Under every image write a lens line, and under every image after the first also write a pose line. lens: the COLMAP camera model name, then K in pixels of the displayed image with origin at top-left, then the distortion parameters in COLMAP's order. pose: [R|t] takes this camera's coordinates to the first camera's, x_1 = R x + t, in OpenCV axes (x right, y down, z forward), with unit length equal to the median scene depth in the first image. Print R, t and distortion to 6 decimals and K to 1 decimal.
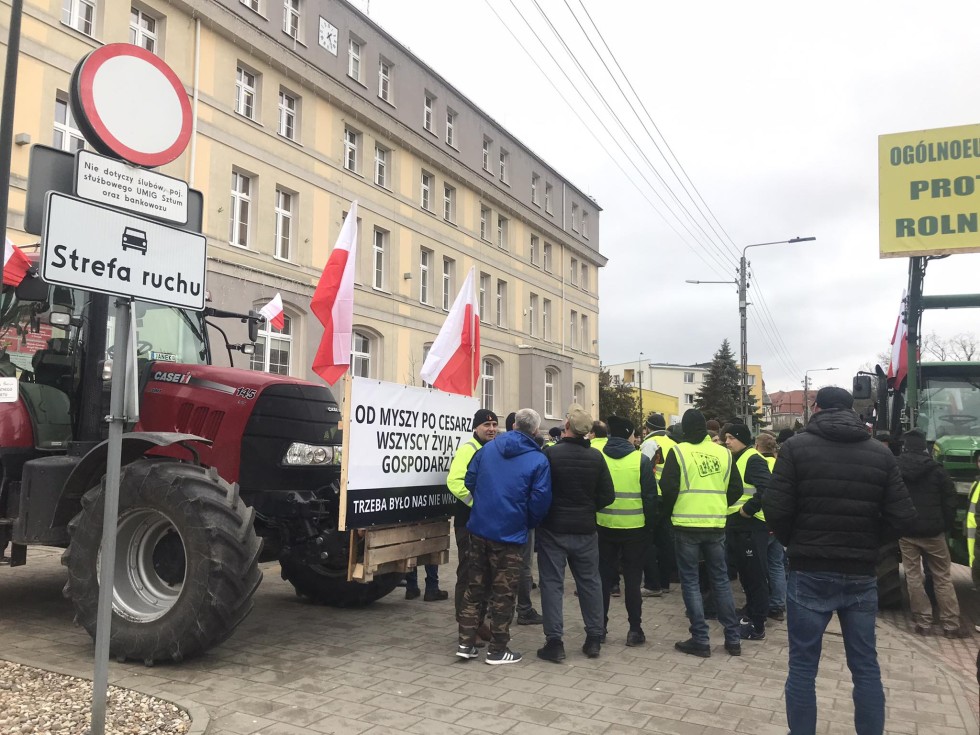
lens RADIAL K [[779.5, 0, 493.1], [0, 779.5, 366.5], [0, 0, 1]] dist [0.082102, -0.120111]
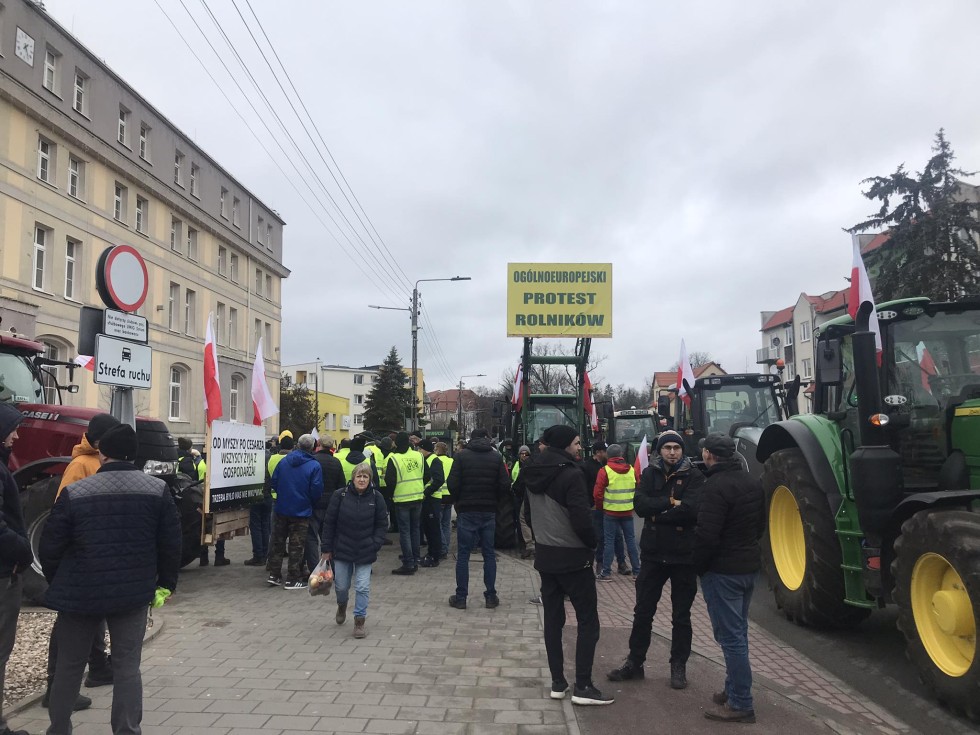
lens RADIAL K [[779.5, 0, 493.1], [0, 779.5, 366.5], [0, 0, 1]] dist [0.082102, -0.120111]
pose [[0.912306, 0.018719, 0.409081, -0.067364], [-0.019995, 0.999799, -0.001158, -0.023178], [-0.409020, -0.007123, 0.912497, -0.158267]]
